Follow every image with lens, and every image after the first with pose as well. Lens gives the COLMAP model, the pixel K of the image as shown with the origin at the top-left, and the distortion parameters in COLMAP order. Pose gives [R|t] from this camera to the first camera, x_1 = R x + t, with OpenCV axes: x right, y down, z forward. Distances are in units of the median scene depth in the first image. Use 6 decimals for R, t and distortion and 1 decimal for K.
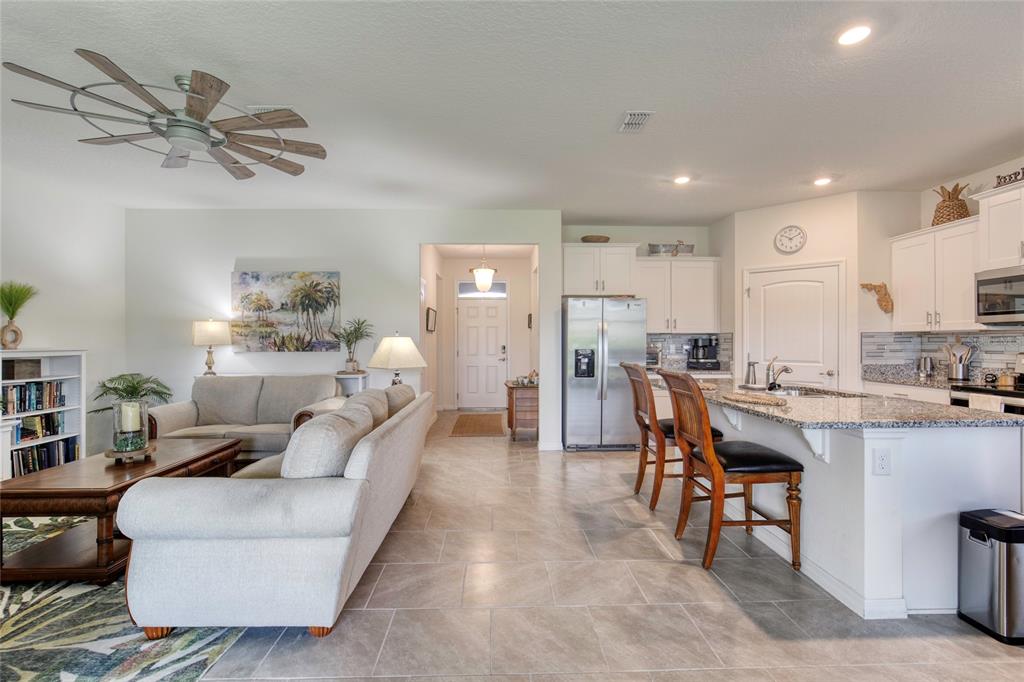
lens RADIAL K [[469.8, 0, 512.7], [0, 469.8, 342.3], [0, 0, 1]] dist [-0.013461, 0.005953]
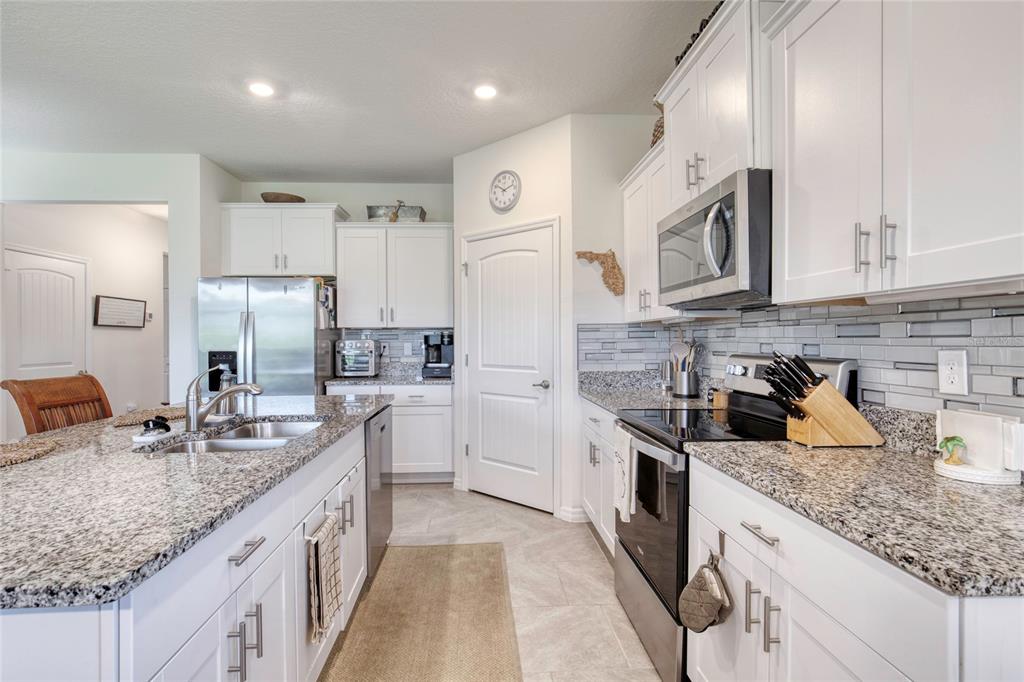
lens RADIAL K [[494.4, 0, 503.1], [0, 494.4, 337.8], [0, 0, 1]] dist [-0.004081, 0.004200]
pose [[0.999958, -0.005107, 0.007575, 0.614586], [0.005158, 0.999965, -0.006648, 0.002957], [-0.007541, 0.006687, 0.999949, 0.282917]]
